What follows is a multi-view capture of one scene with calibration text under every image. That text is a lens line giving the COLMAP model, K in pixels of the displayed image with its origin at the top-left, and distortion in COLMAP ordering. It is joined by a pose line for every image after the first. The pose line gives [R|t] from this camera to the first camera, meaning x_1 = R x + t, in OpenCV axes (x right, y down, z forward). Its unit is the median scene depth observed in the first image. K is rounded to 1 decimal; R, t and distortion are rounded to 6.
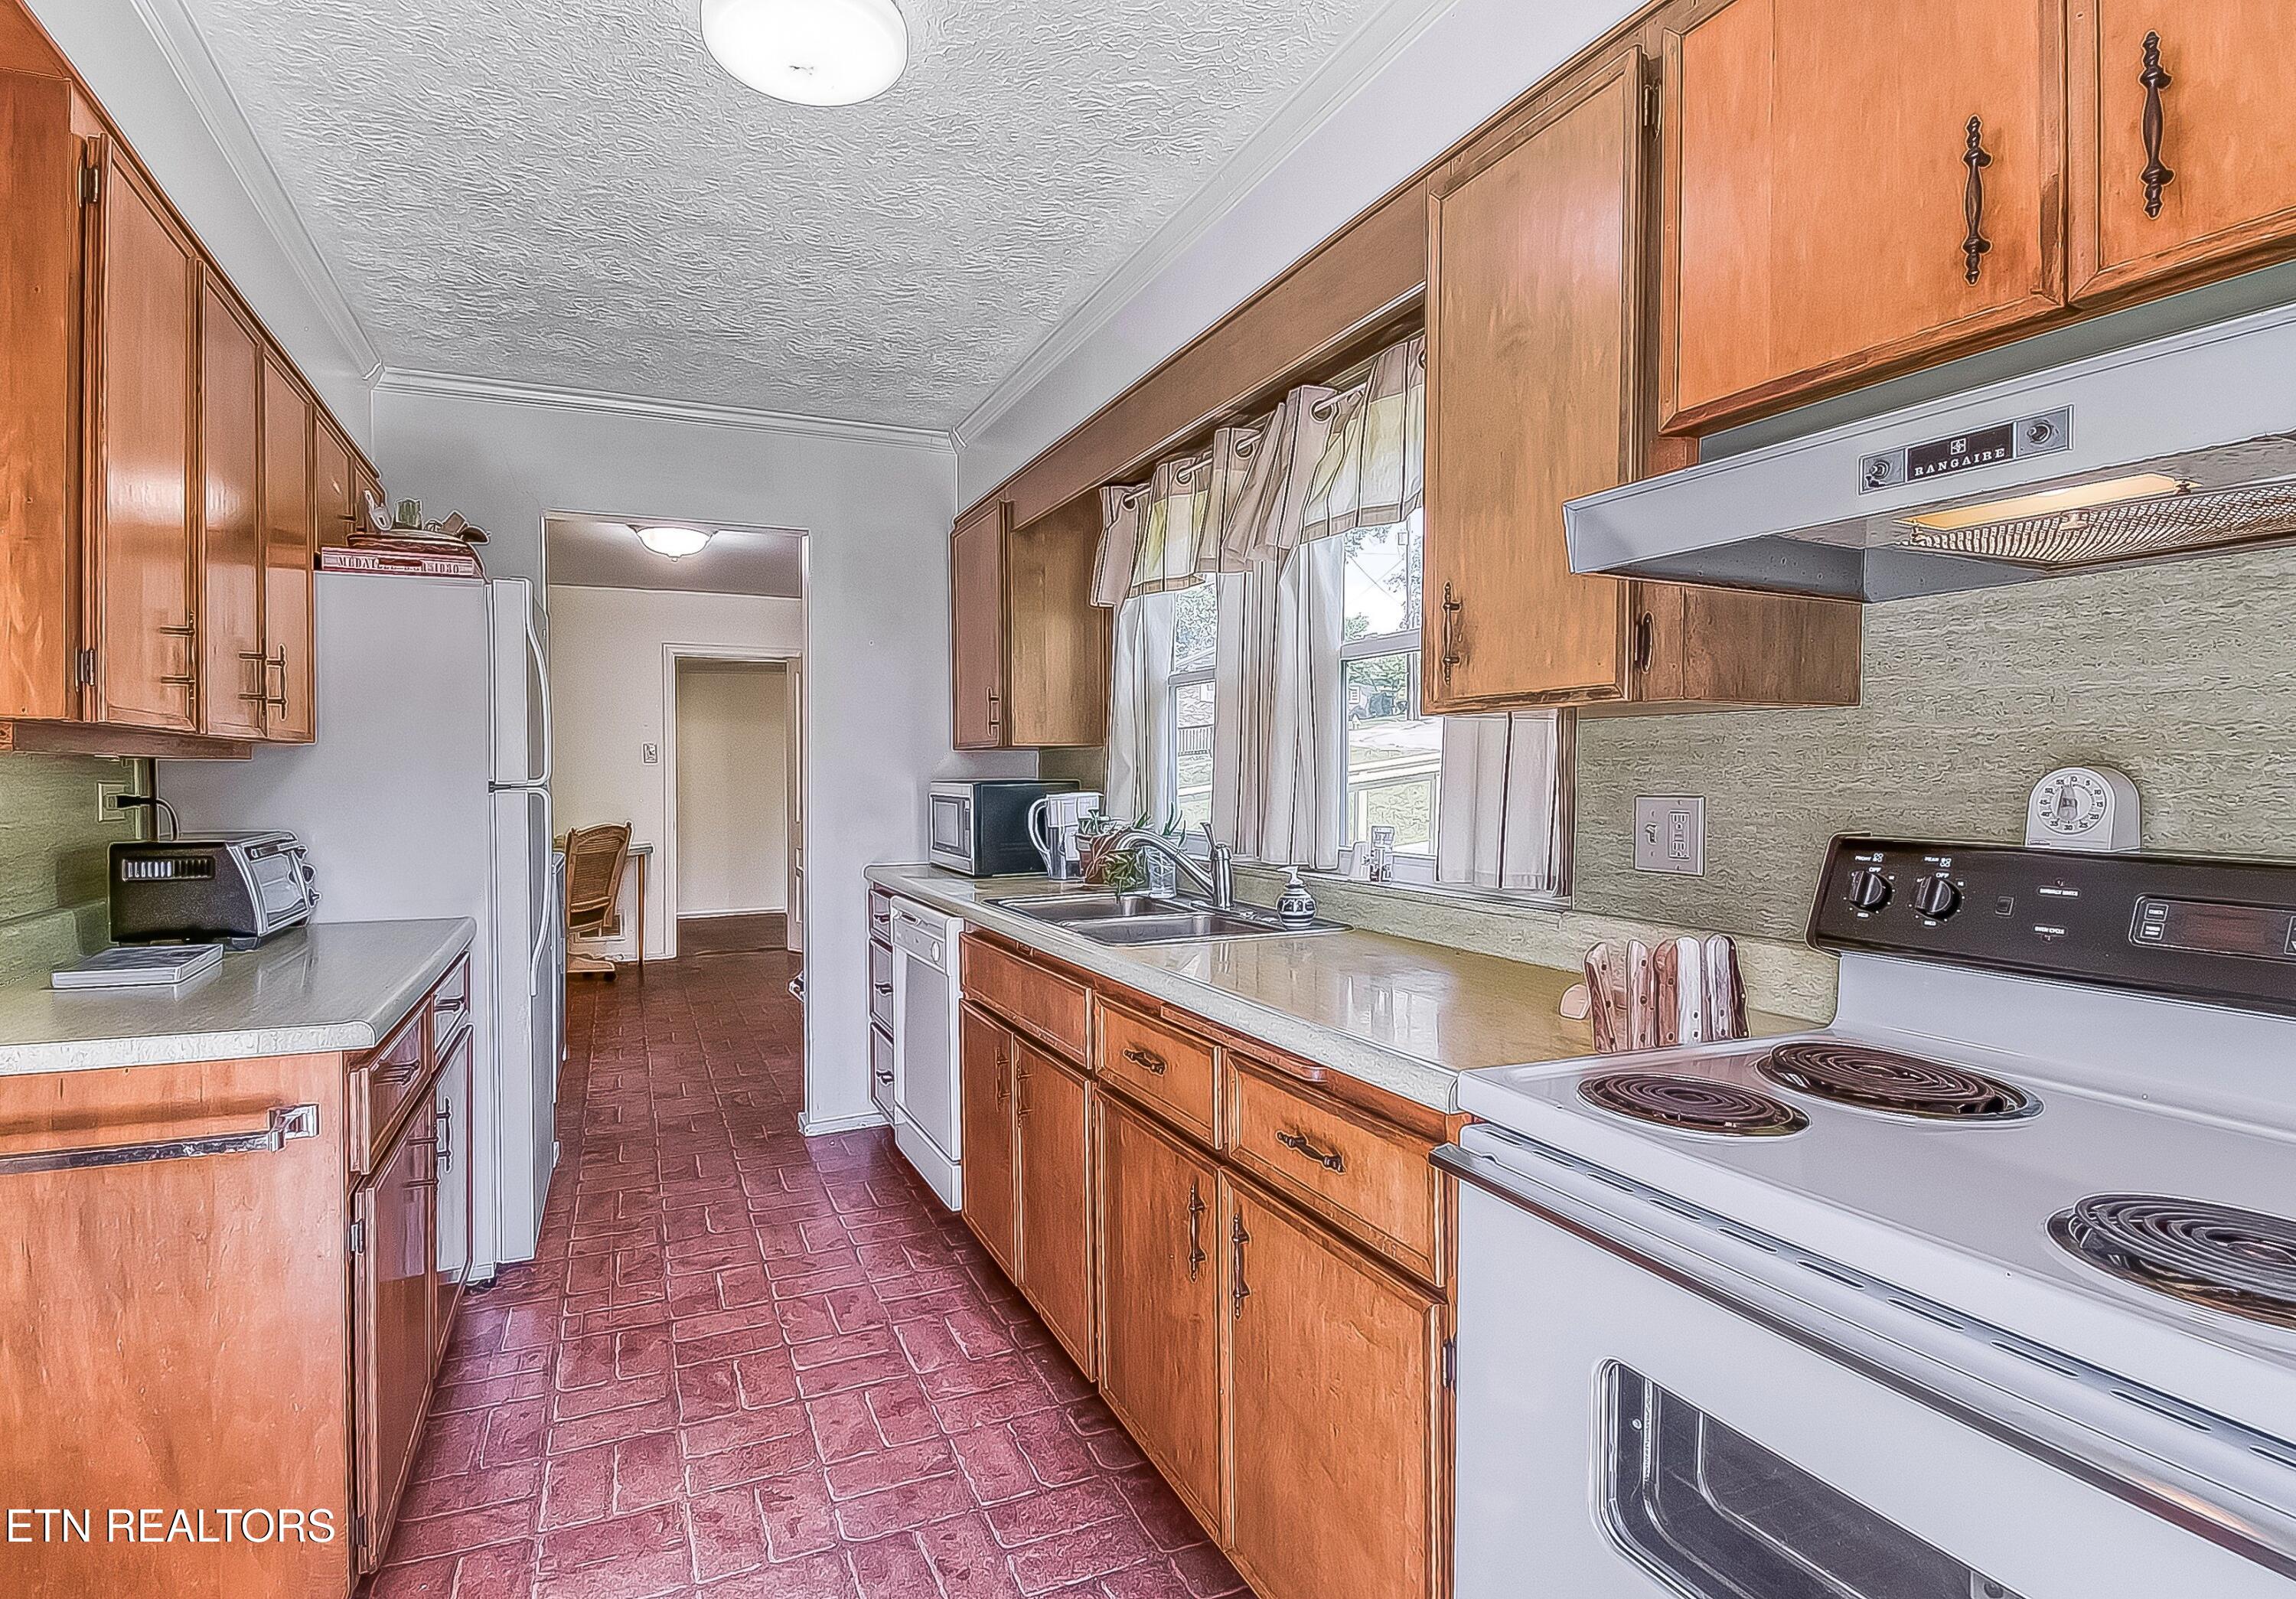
lens RADIAL K [[1187.3, 0, 1157.0], [0, 1187.3, 790.1], [0, 0, 1]] dist [0.025567, -0.000471]
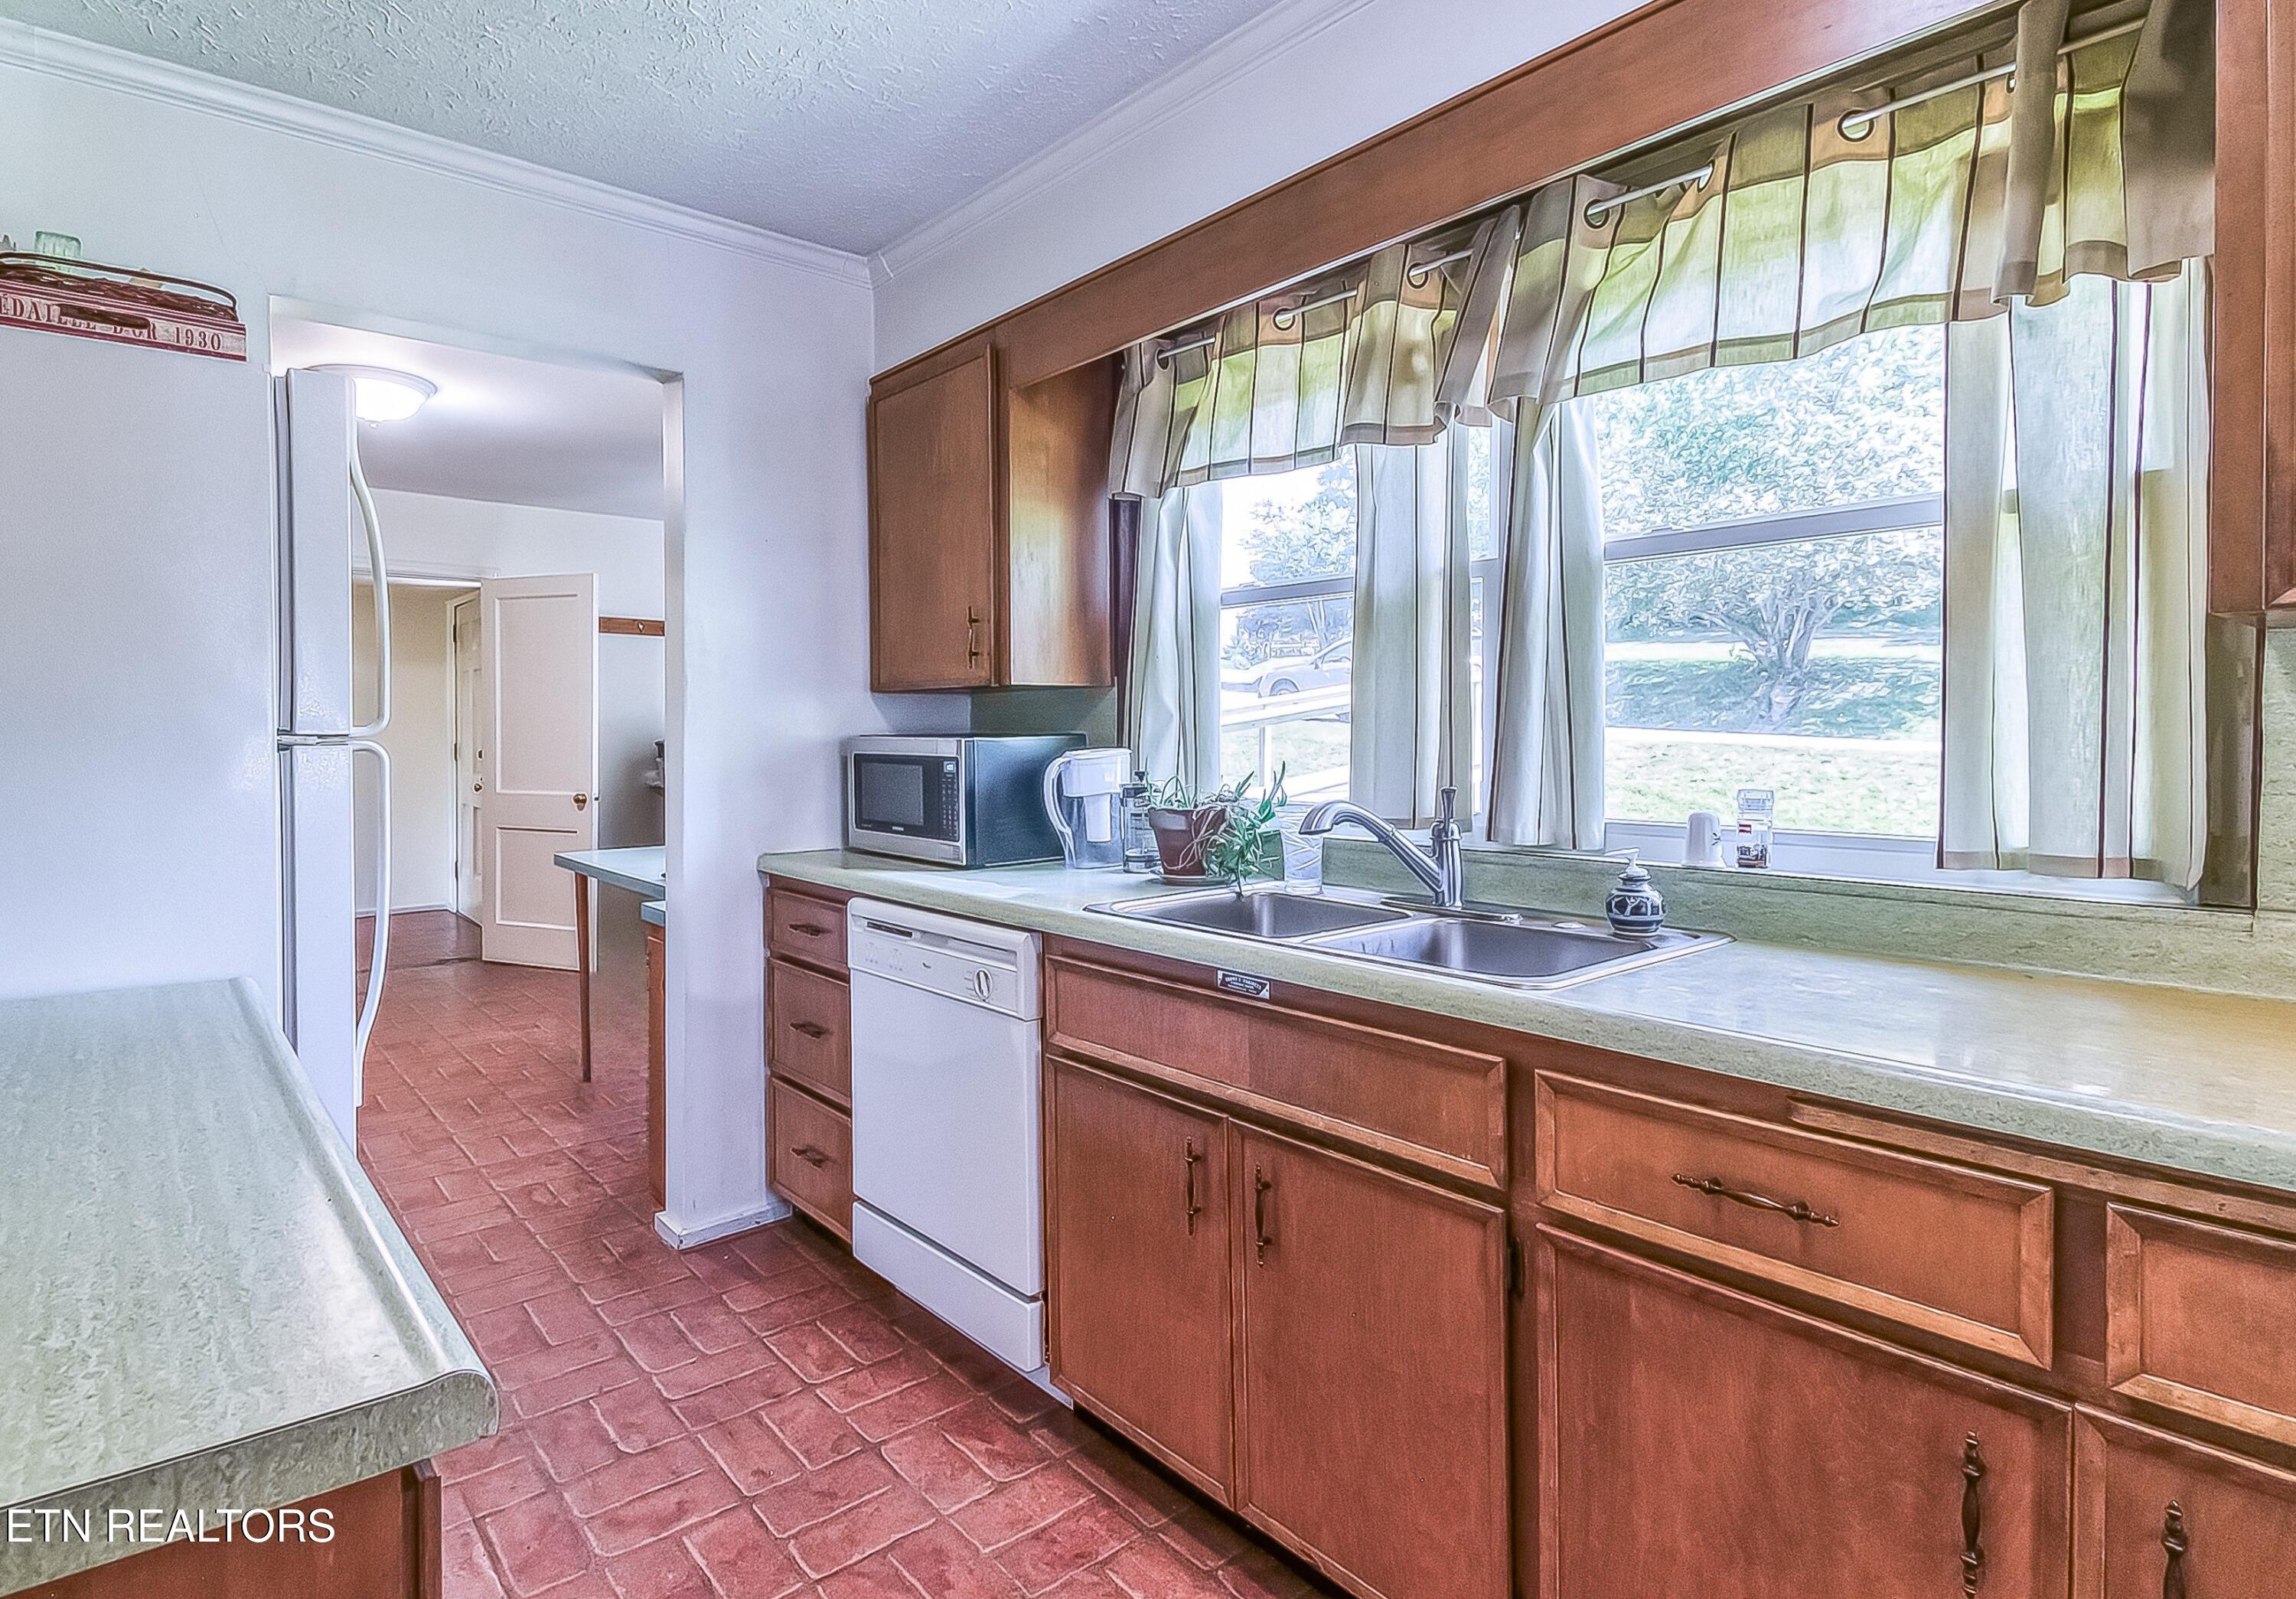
lens RADIAL K [[1187.3, 0, 1043.4], [0, 1187.3, 743.3], [0, 0, 1]] dist [0.025567, -0.000471]
pose [[0.967908, -0.002247, 0.251296, -0.295810], [0.004843, 0.999941, -0.009712, 0.005735], [-0.251259, 0.010617, 0.967862, 0.308051]]
